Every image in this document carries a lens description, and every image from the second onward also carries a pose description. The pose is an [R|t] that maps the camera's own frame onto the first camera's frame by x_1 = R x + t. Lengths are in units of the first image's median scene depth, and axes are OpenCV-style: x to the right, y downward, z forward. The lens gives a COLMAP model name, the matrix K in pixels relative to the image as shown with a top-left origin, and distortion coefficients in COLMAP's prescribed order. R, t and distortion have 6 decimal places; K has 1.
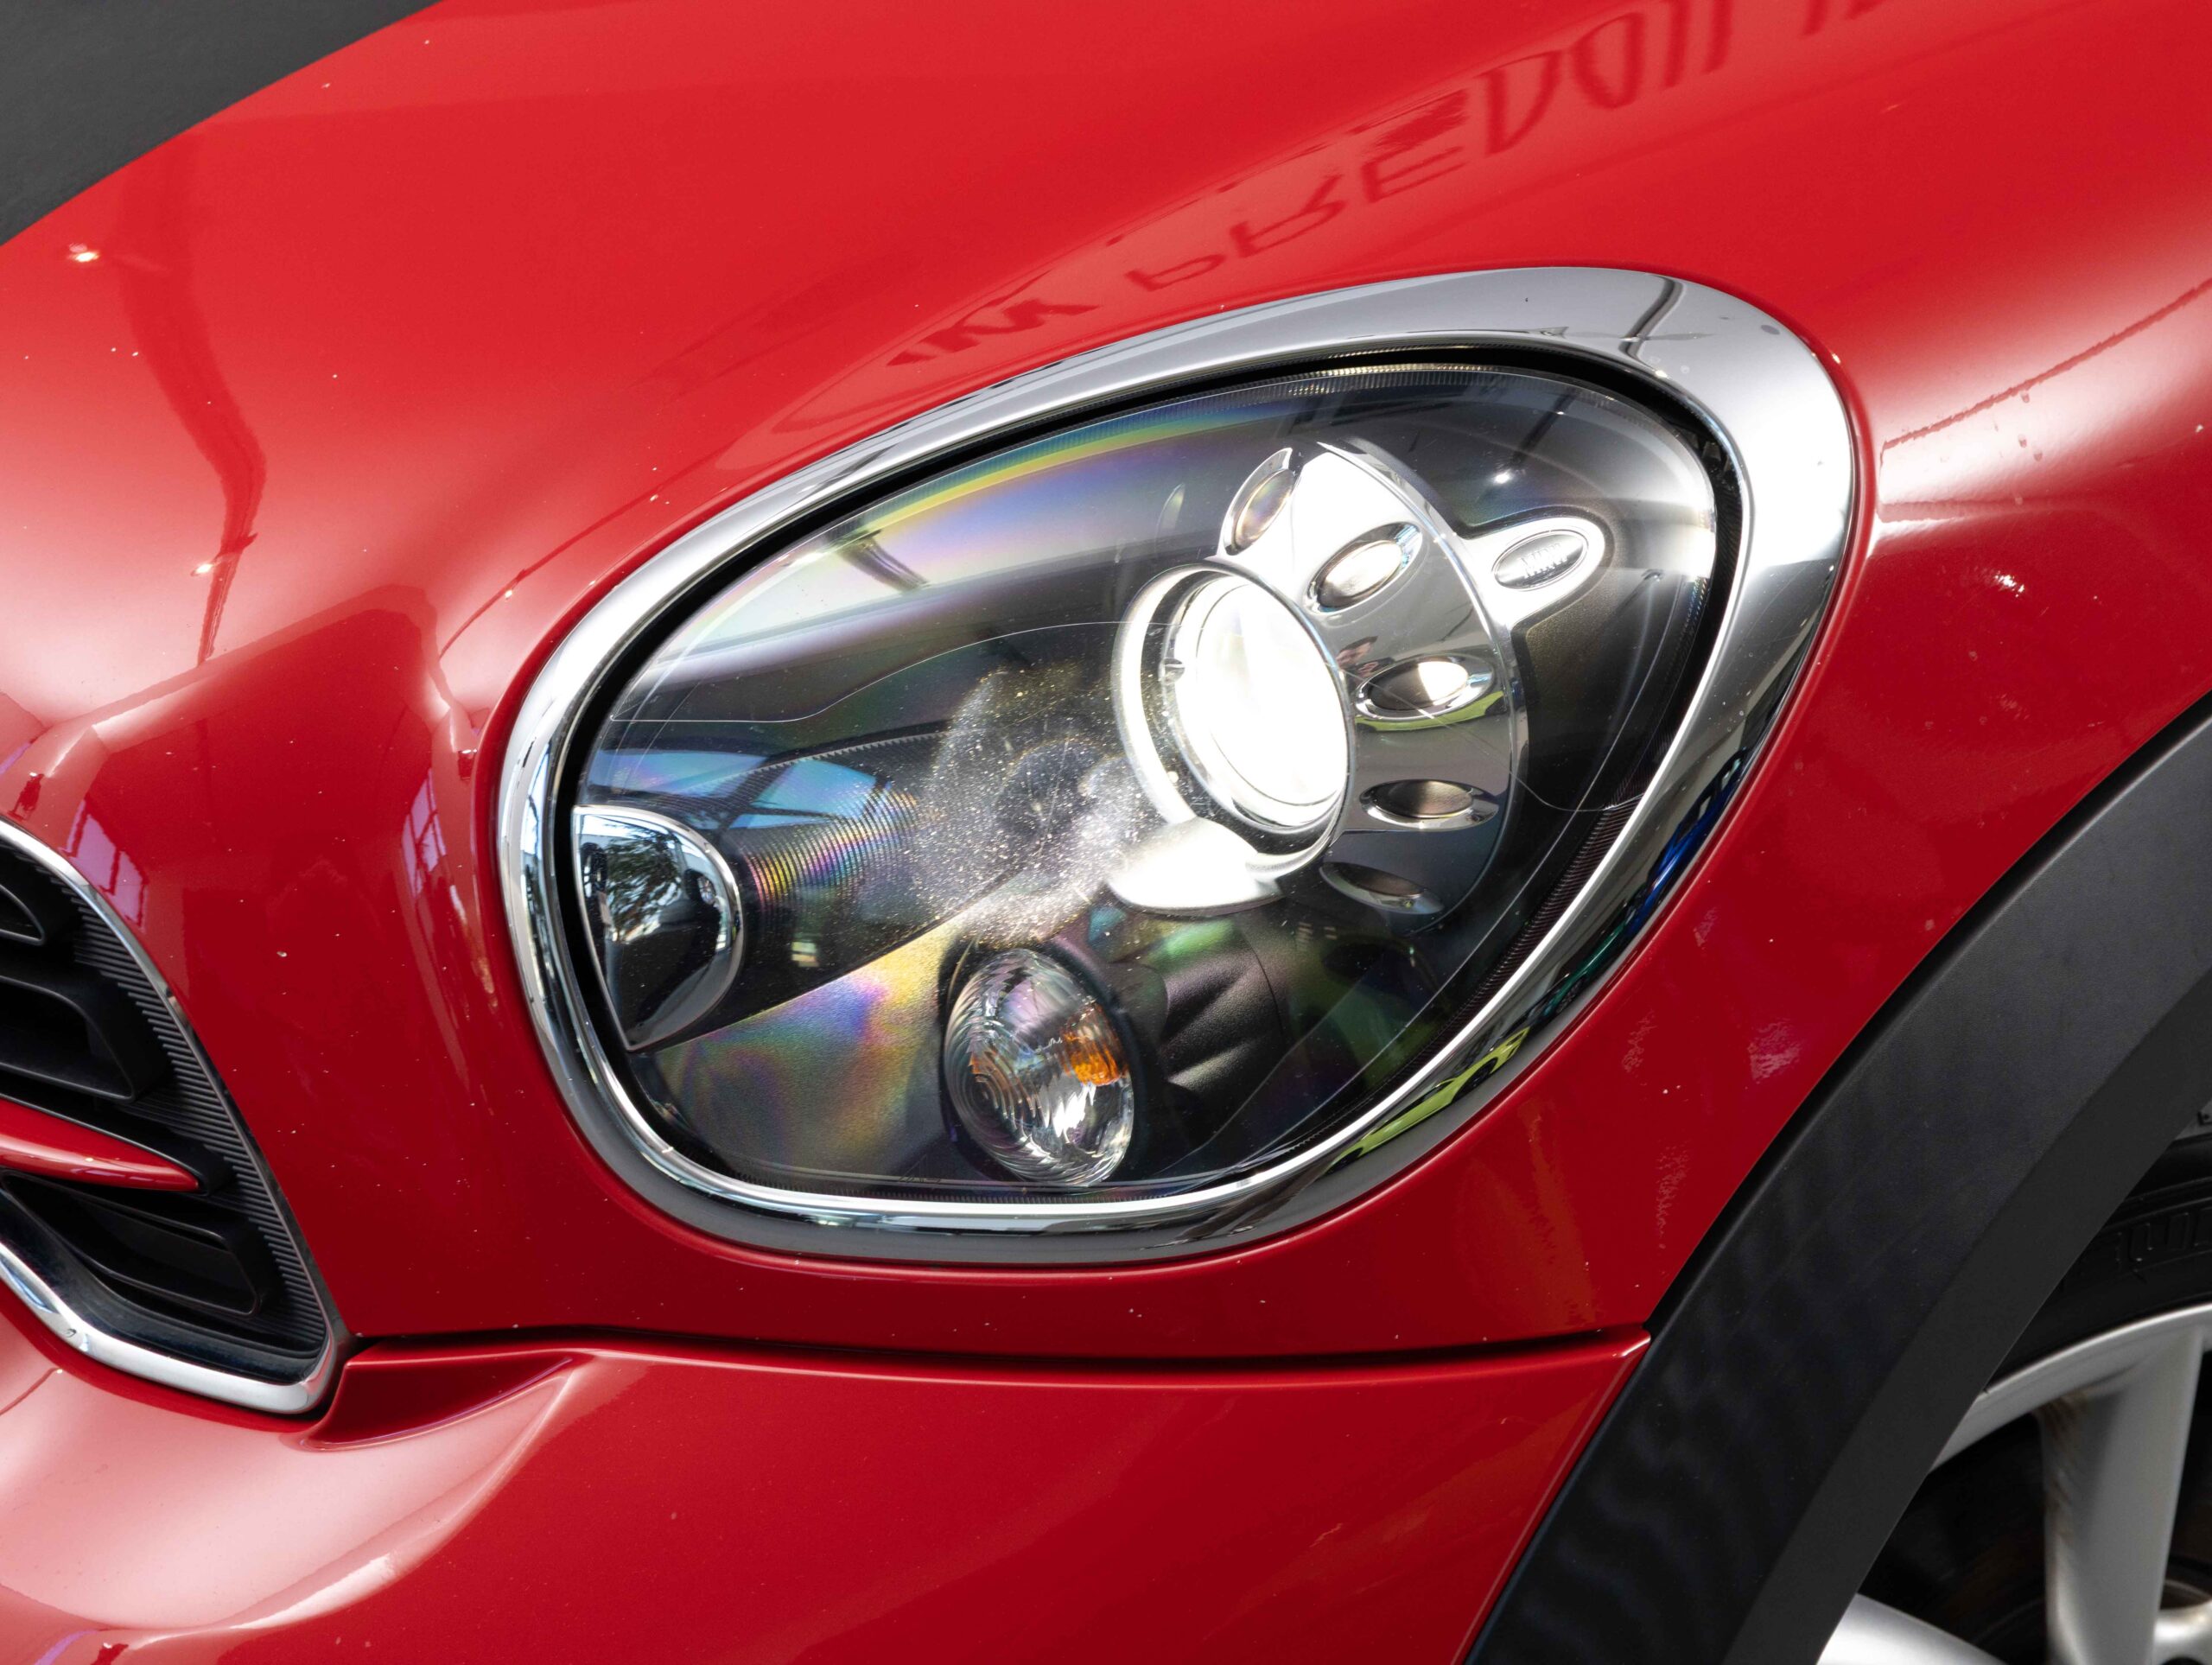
lens RADIAL K [[4428.5, 0, 1106.0], [0, 4428.5, 832.5], [0, 0, 1]] dist [-0.033391, -0.230598]
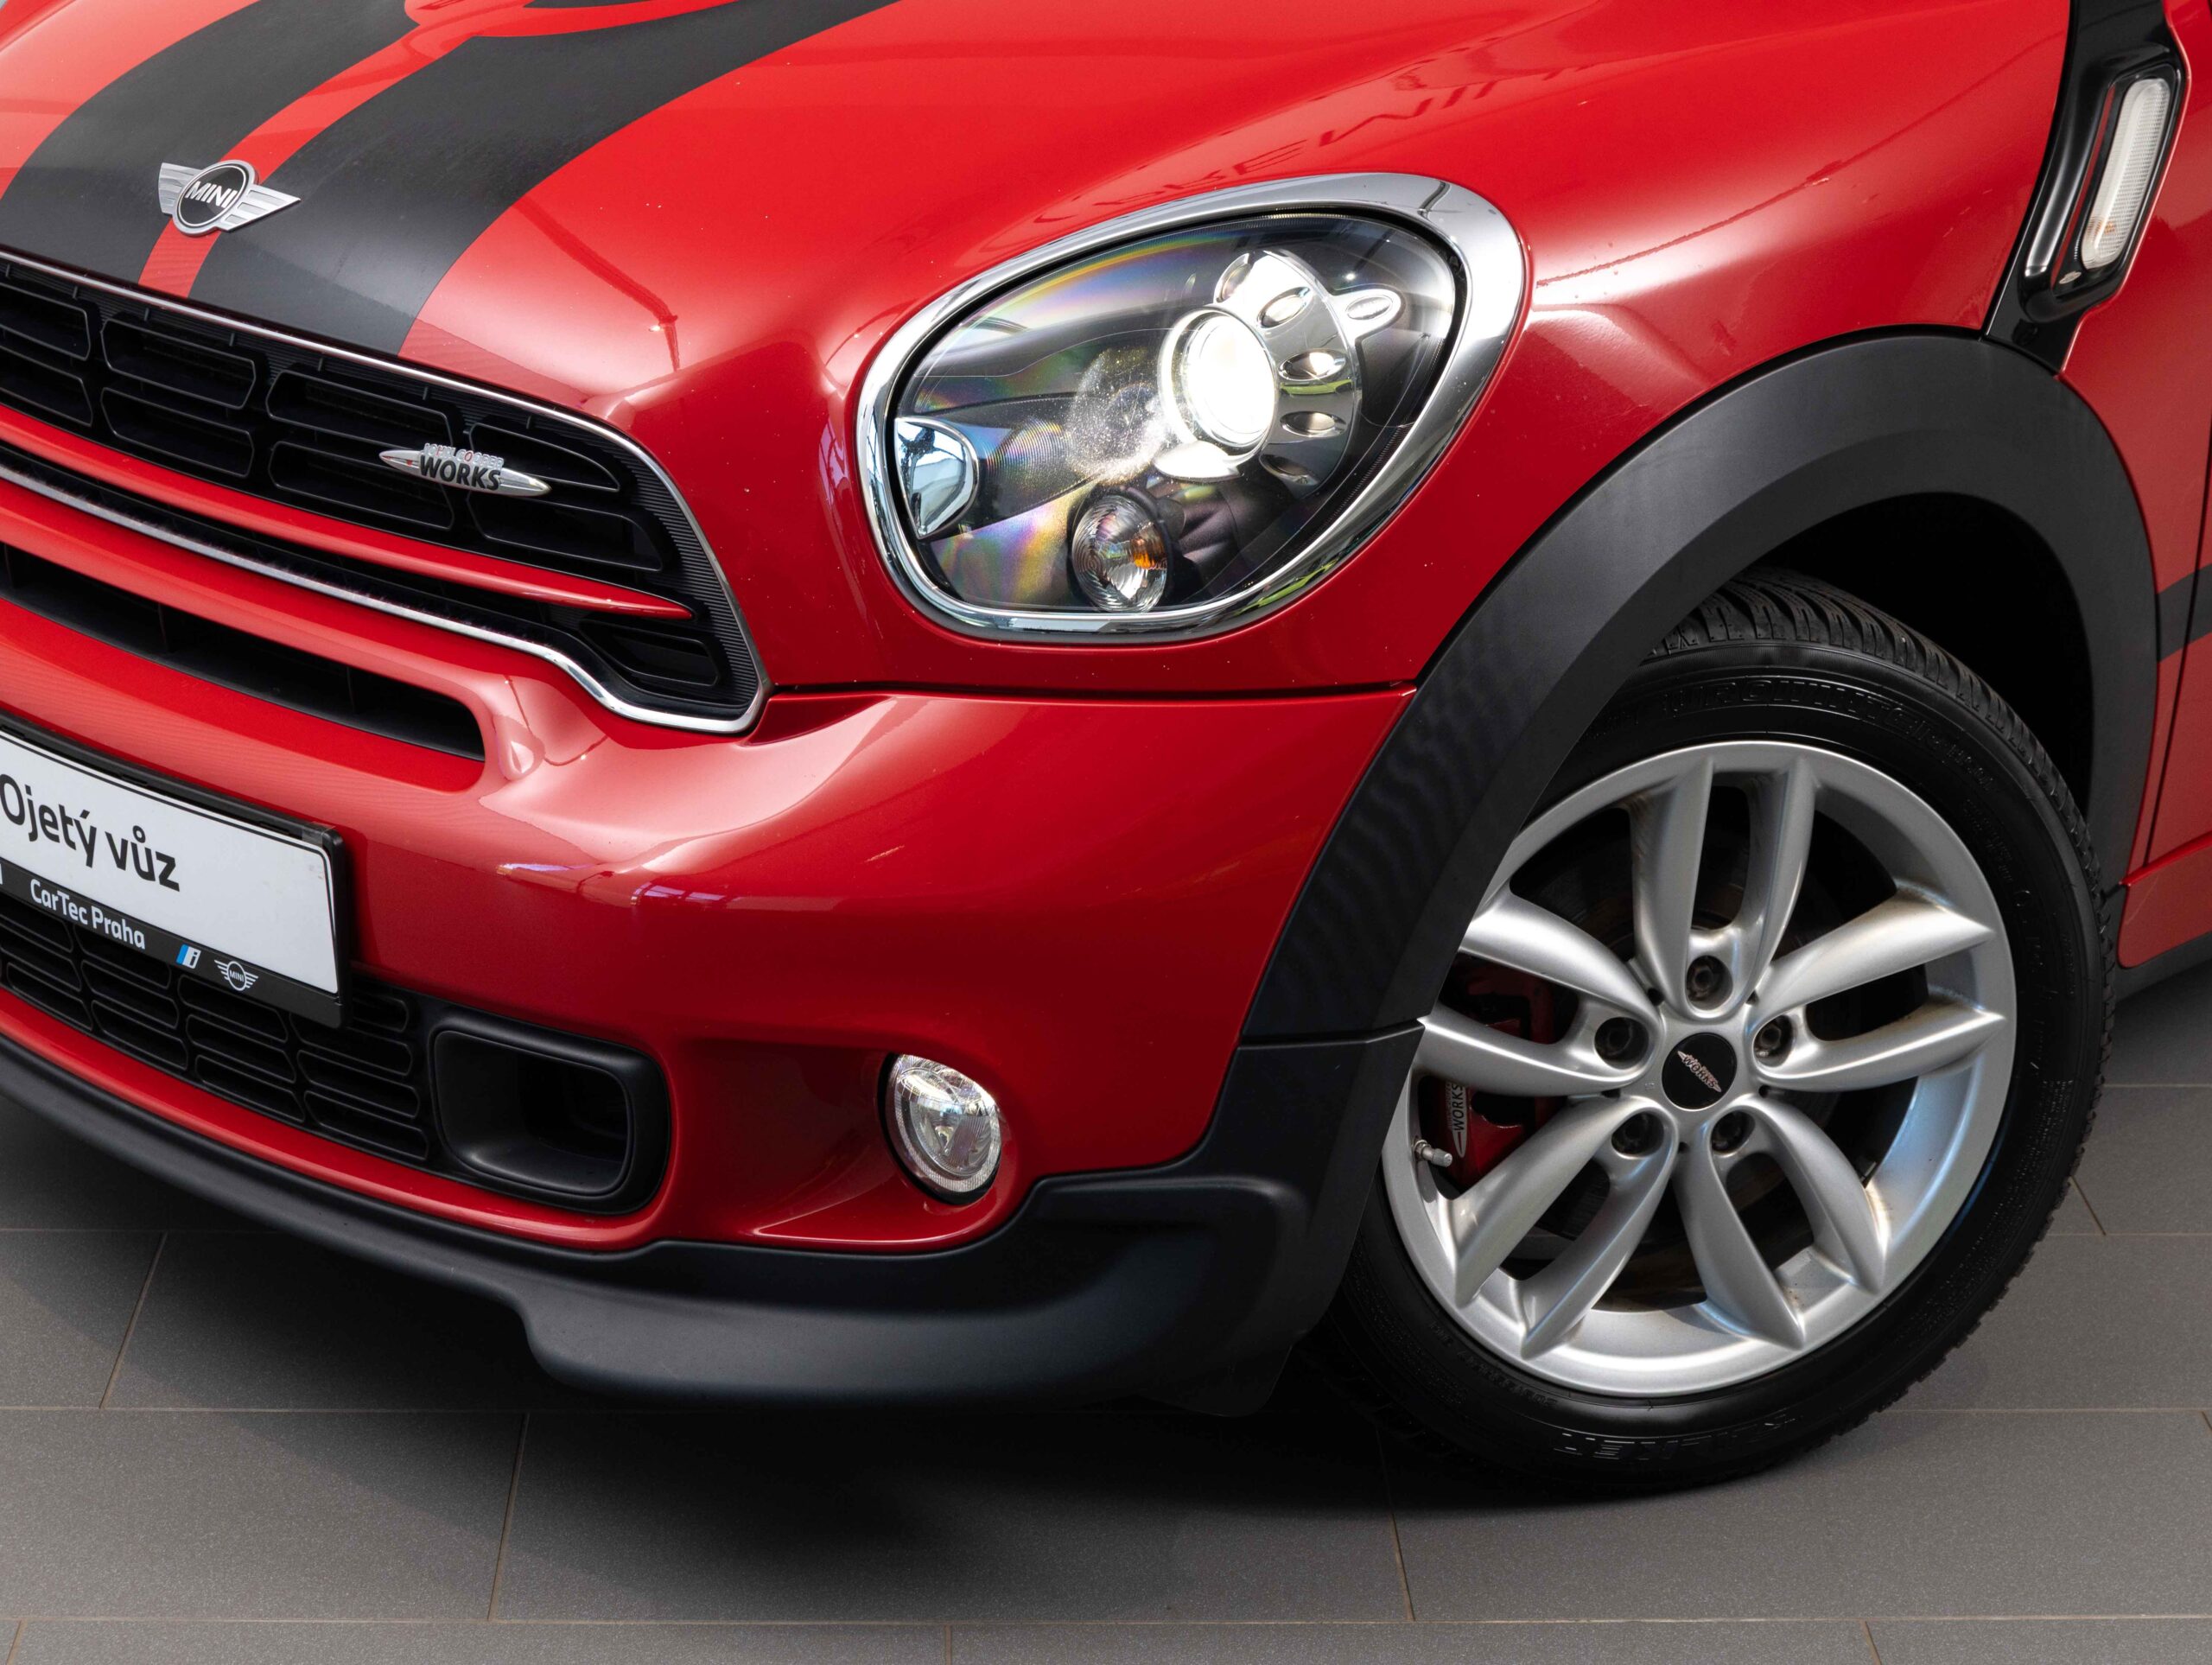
lens RADIAL K [[4428.5, 0, 1106.0], [0, 4428.5, 832.5], [0, 0, 1]] dist [-0.033391, -0.230598]
pose [[0.999158, 0.020840, 0.035331, -0.090697], [-0.019349, 0.998929, -0.042035, 0.267349], [-0.036169, 0.041316, 0.998491, -1.027823]]
